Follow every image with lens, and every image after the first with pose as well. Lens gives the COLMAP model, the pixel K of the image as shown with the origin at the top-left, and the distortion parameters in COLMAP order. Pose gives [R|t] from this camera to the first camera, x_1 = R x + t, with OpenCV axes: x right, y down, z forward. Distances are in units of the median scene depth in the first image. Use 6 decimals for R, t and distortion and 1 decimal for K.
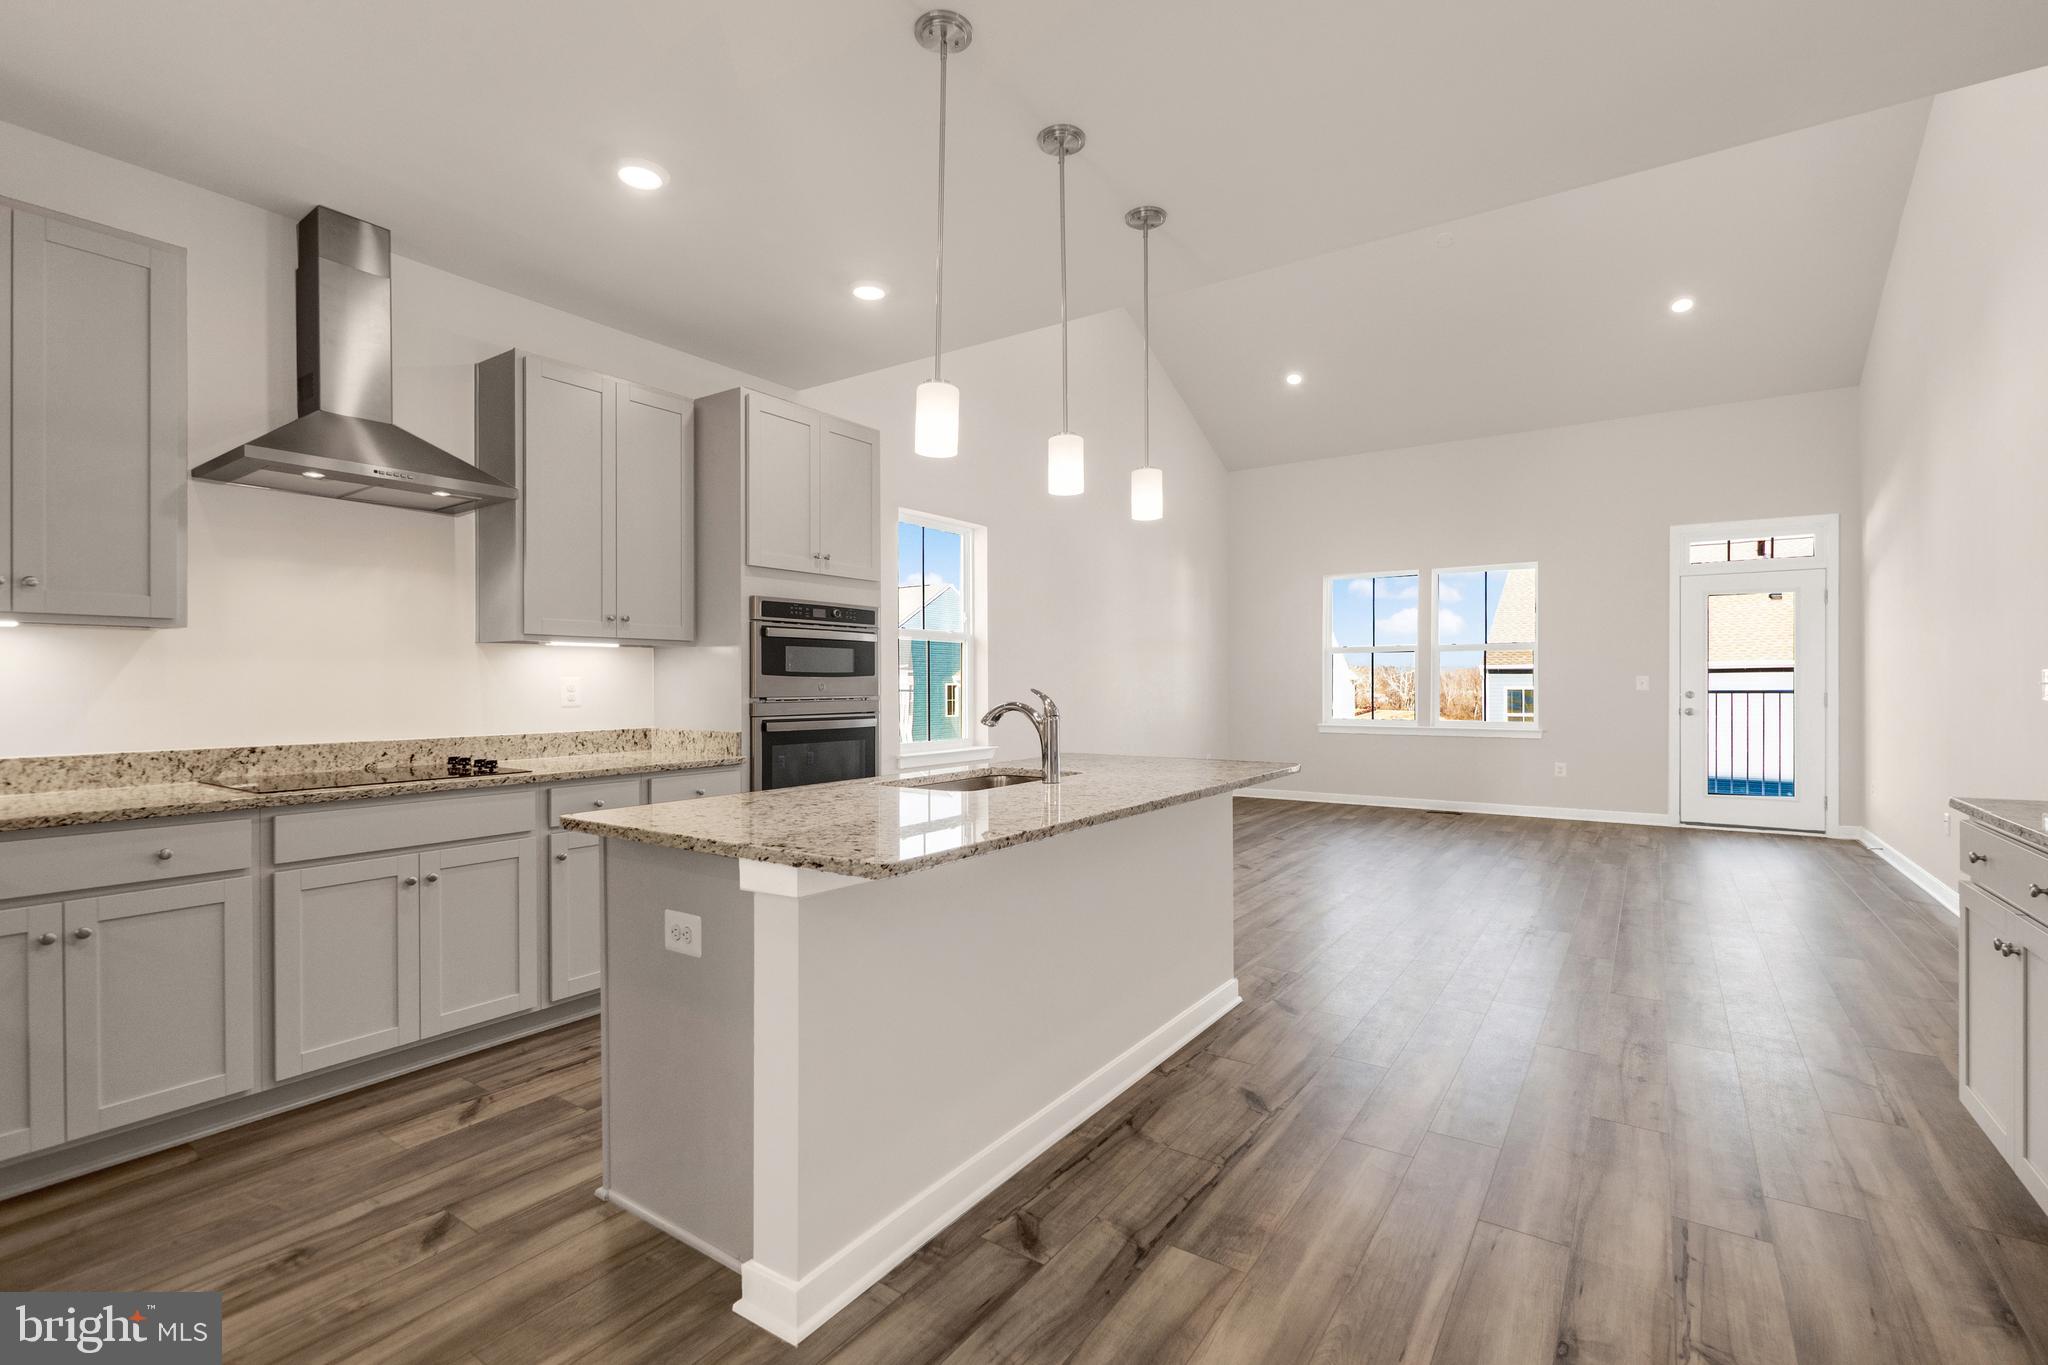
lens RADIAL K [[907.3, 0, 1024.0], [0, 907.3, 682.5], [0, 0, 1]] dist [-0.001738, 0.000094]
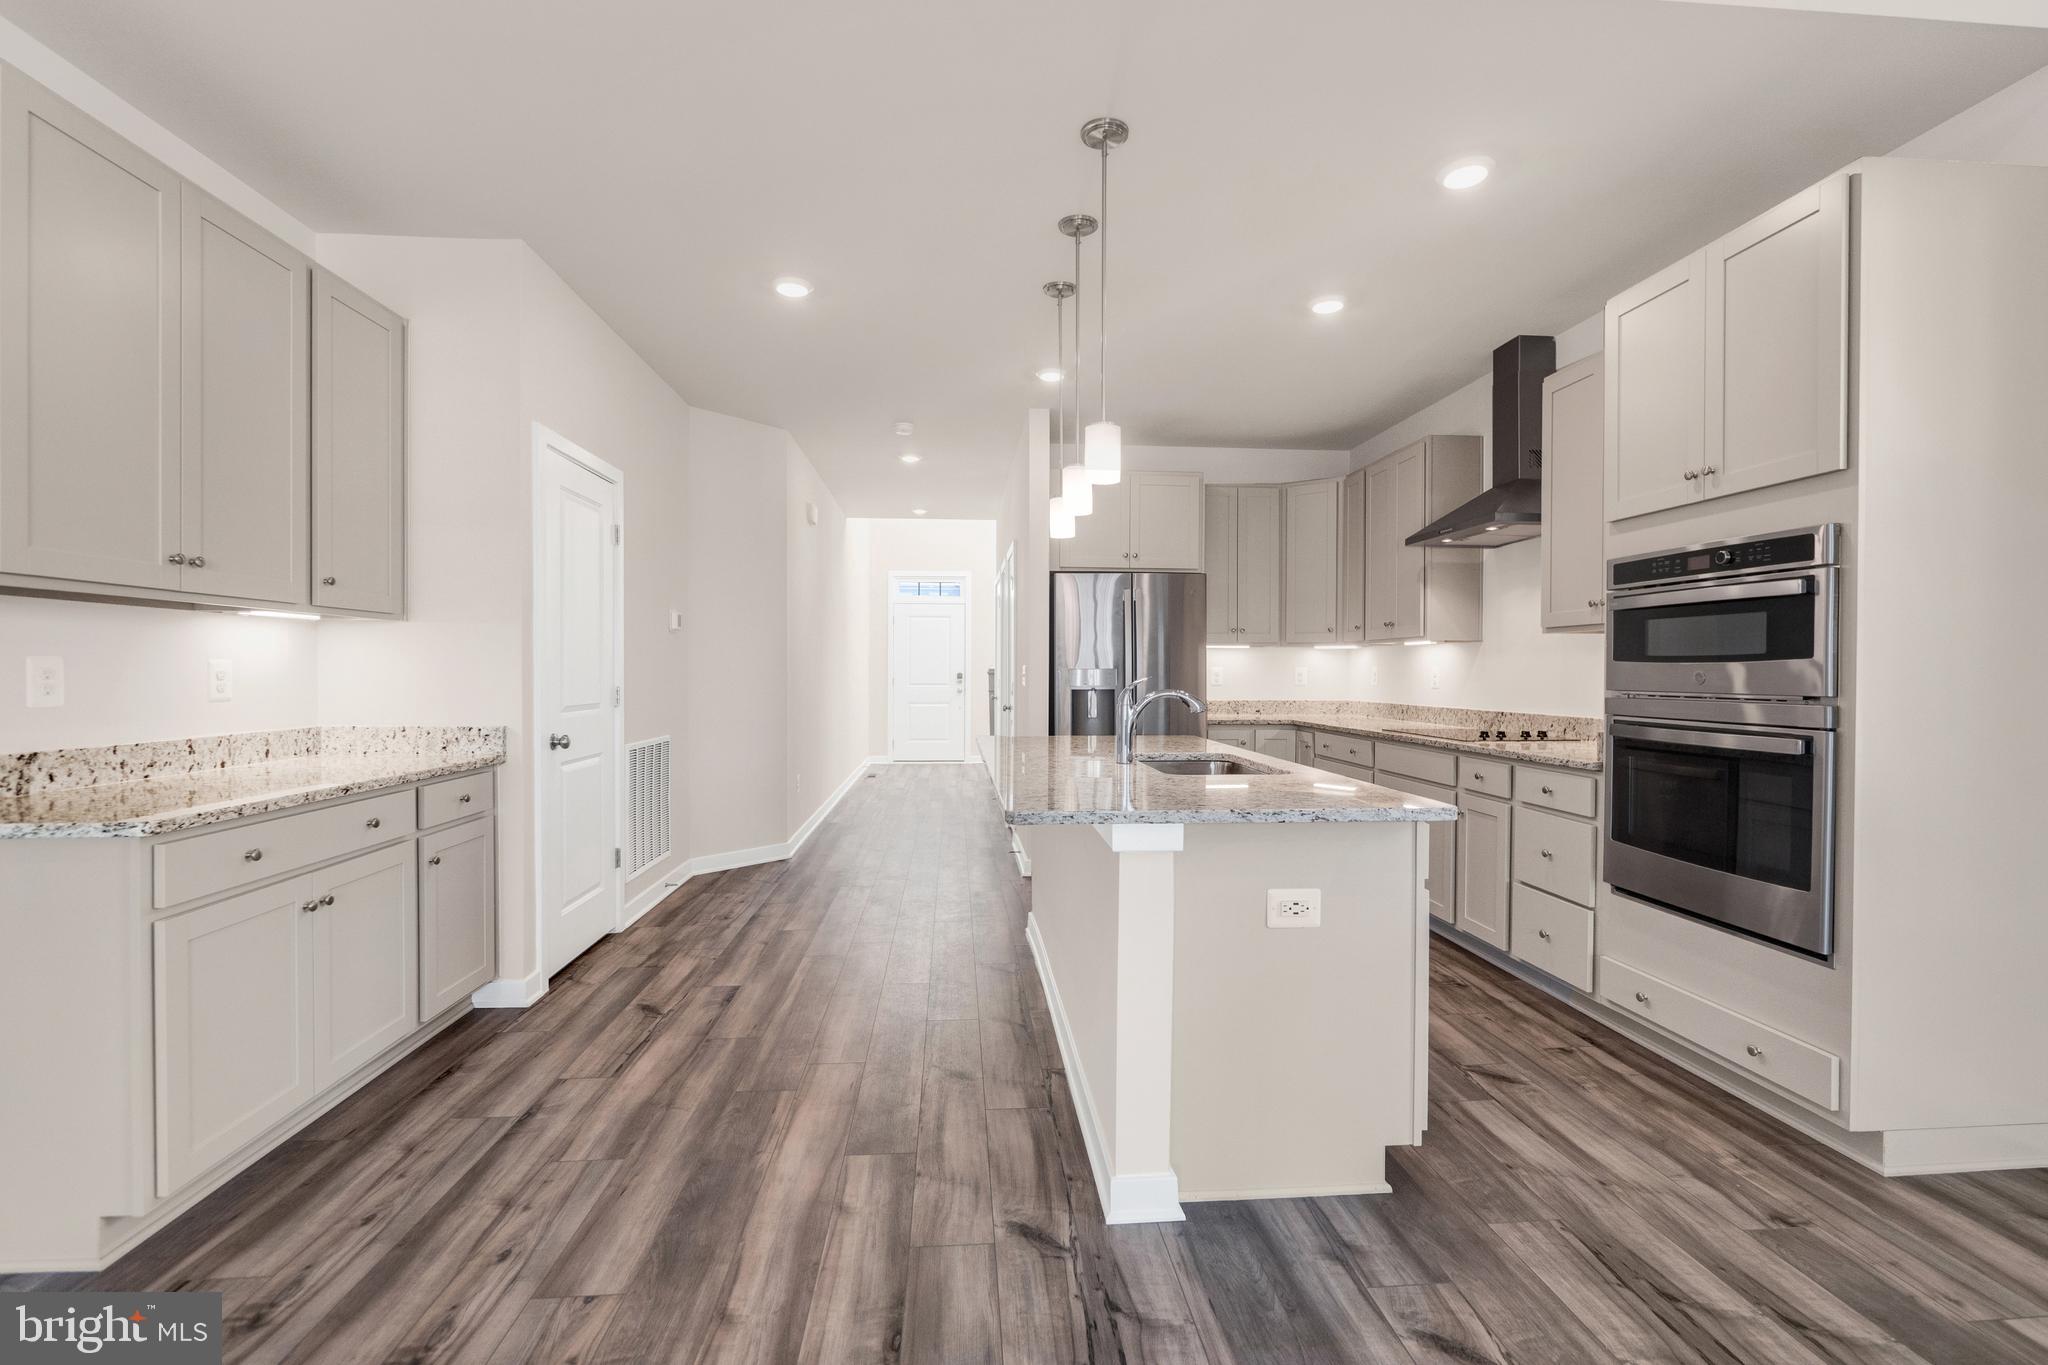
lens RADIAL K [[918.6, 0, 1016.0], [0, 918.6, 671.8], [0, 0, 1]] dist [0.001854, 0.000081]
pose [[-0.782699, 0.000354, -0.622401, 0.588118], [-0.001903, 0.999994, 0.002962, -0.000446], [0.622398, 0.003503, -0.782693, 1.287772]]
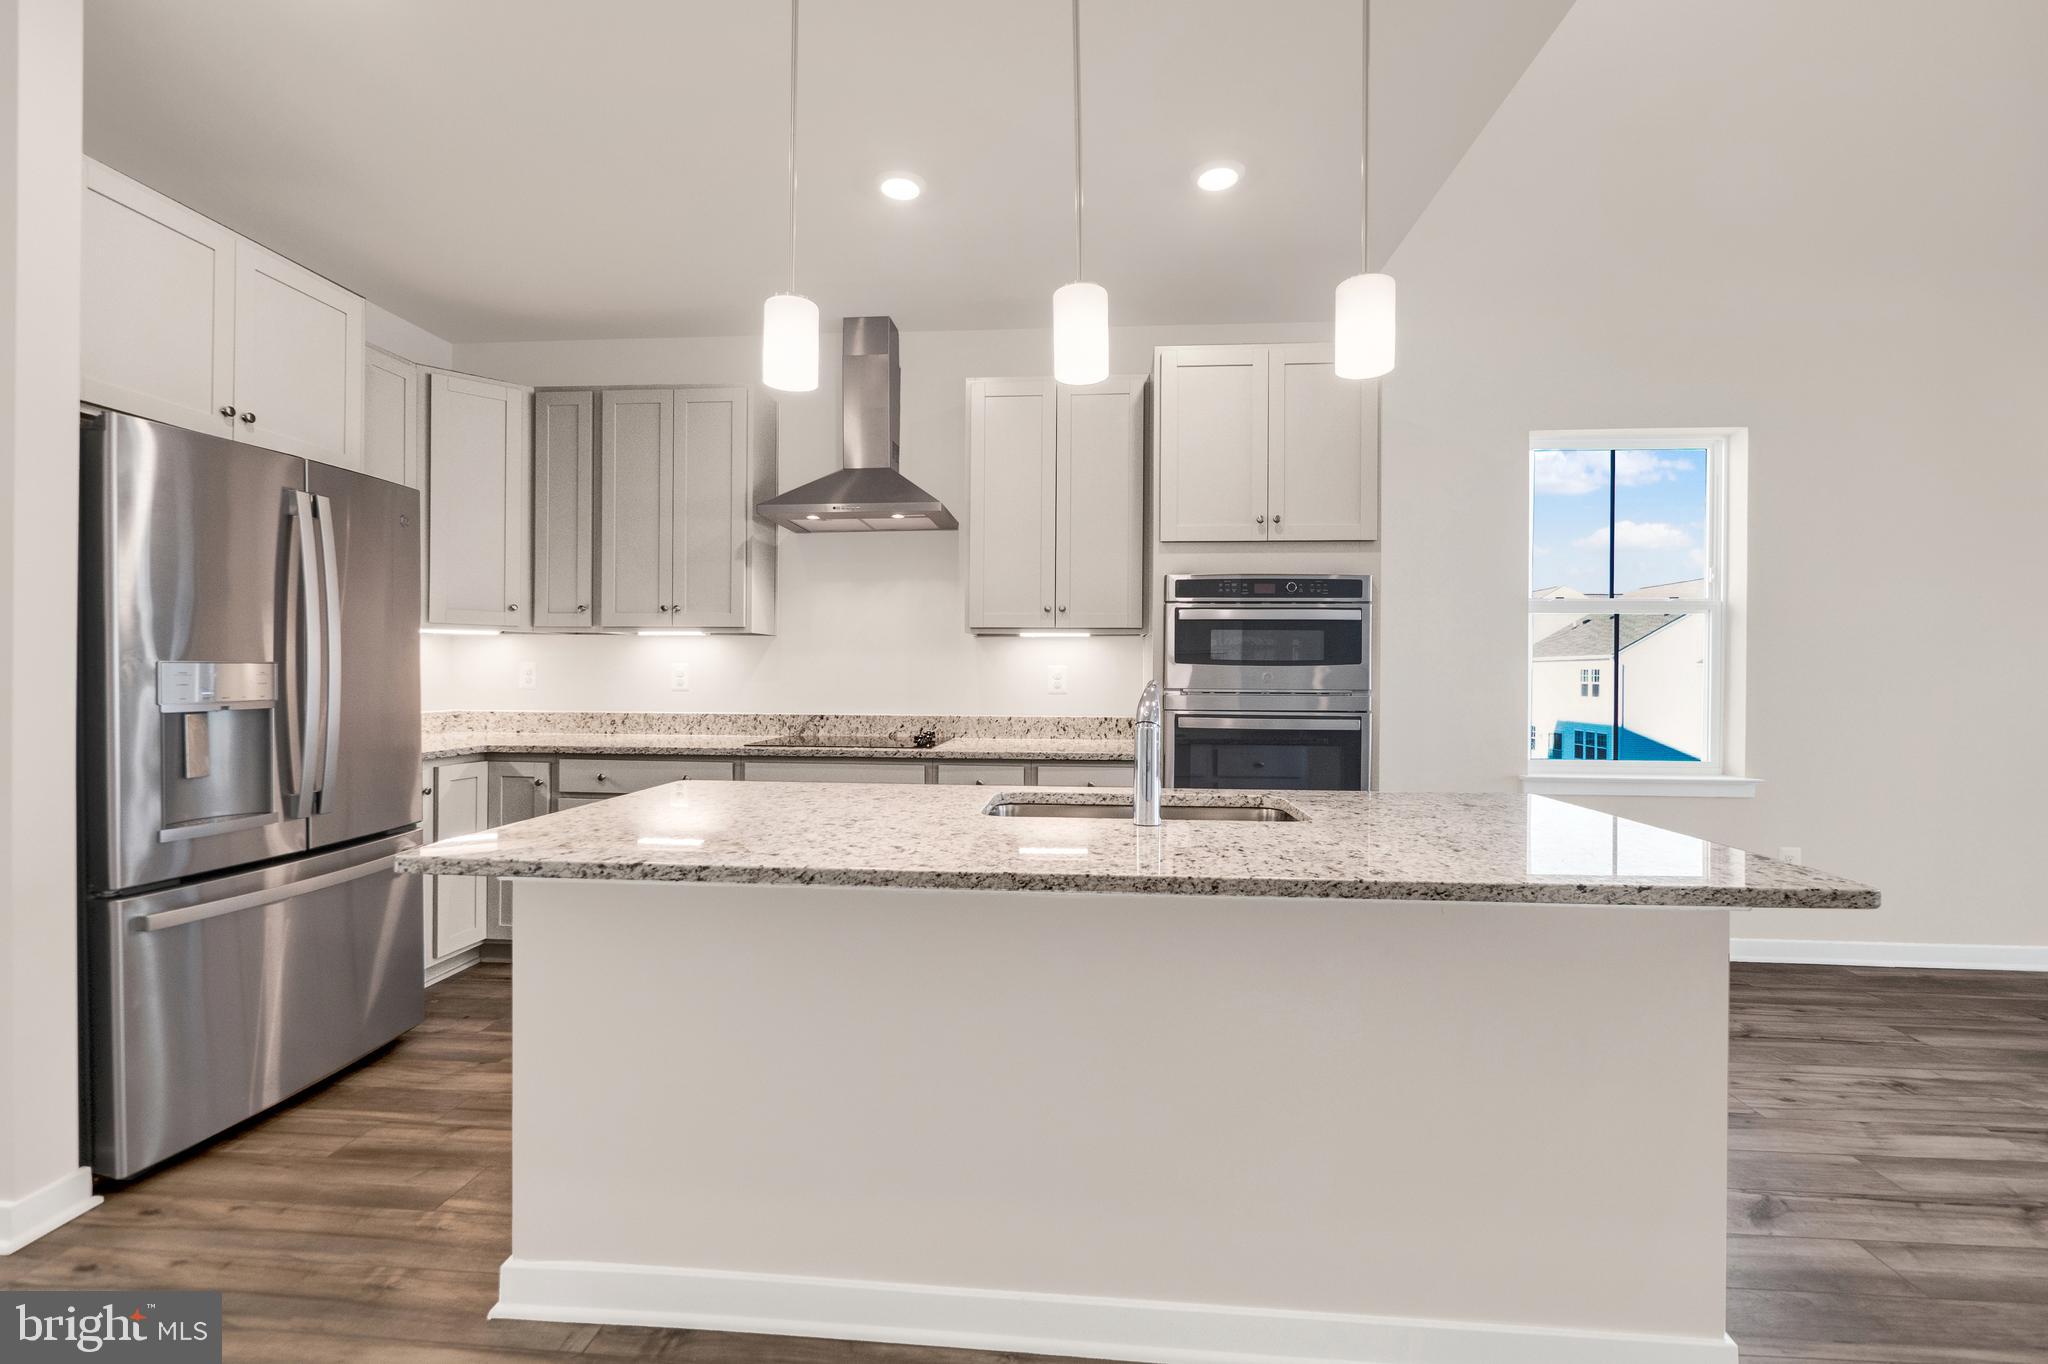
lens RADIAL K [[877.7, 0, 1022.0], [0, 877.7, 678.4], [0, 0, 1]] dist [-0.005643, -0.000584]
pose [[0.503755, 0.009431, -0.863795, 0.375098], [-0.007049, 0.999952, 0.006807, 0.001680], [0.863818, 0.002660, 0.503798, 0.433238]]
